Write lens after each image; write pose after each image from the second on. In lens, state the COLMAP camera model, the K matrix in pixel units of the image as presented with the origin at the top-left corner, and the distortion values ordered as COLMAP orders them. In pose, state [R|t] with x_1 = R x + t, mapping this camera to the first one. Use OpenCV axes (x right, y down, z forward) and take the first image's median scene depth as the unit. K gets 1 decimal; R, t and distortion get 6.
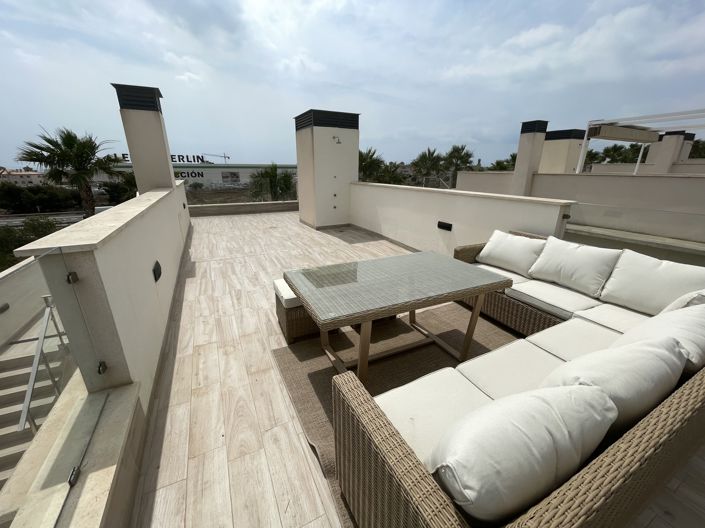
lens RADIAL K [[284.2, 0, 353.9], [0, 284.2, 263.3], [0, 0, 1]] dist [0.000620, -0.000819]
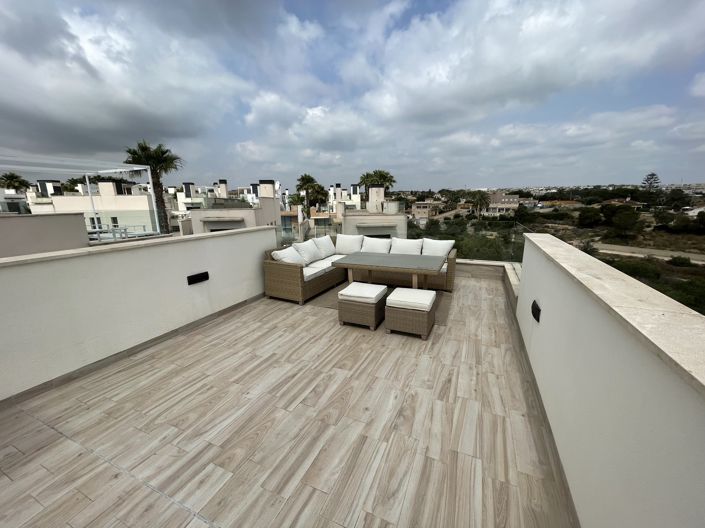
lens RADIAL K [[284.2, 0, 356.6], [0, 284.2, 272.3], [0, 0, 1]] dist [0.000620, -0.000819]
pose [[-0.644756, -0.181491, 0.742530, -0.756449], [0.254701, 0.864882, 0.432559, -0.504480], [-0.720706, 0.468018, -0.511411, 1.431886]]
